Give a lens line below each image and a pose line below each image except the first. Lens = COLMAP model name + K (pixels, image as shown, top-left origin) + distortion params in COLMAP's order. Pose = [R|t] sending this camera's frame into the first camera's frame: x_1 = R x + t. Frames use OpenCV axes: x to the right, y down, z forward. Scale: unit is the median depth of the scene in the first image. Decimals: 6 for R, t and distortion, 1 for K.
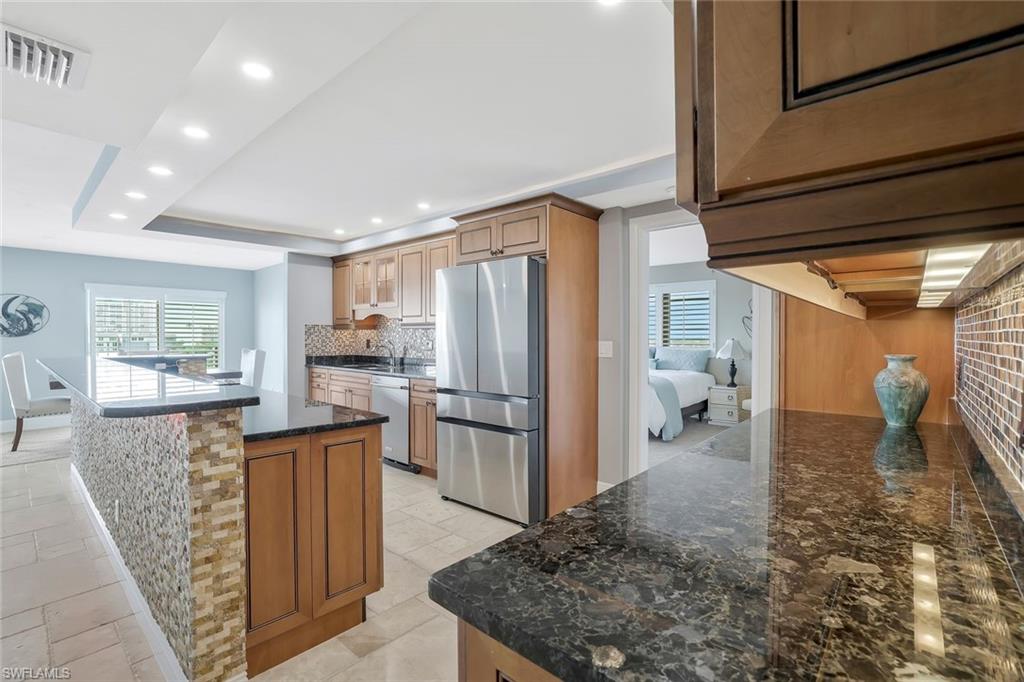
lens RADIAL K [[458.2, 0, 507.2], [0, 458.2, 333.6], [0, 0, 1]] dist [-0.024884, 0.000106]
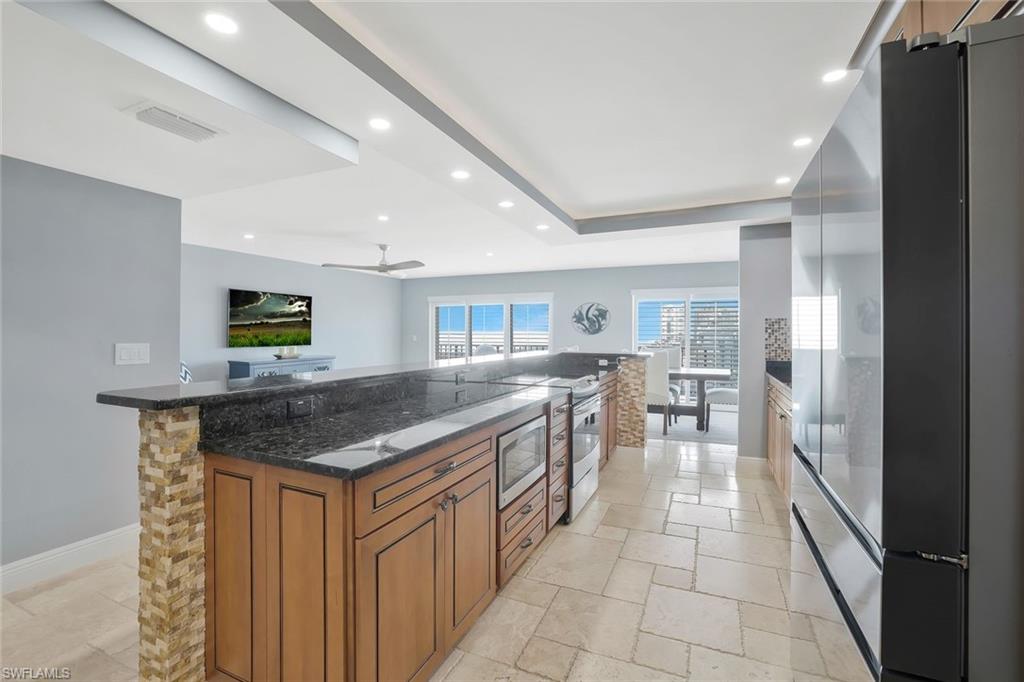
lens RADIAL K [[458.2, 0, 507.2], [0, 458.2, 333.6], [0, 0, 1]] dist [-0.024884, 0.000106]
pose [[0.314922, -0.001630, -0.949116, 0.139219], [0.003201, 0.999995, -0.000655, 0.004764], [0.949112, -0.002832, 0.314925, 0.406686]]
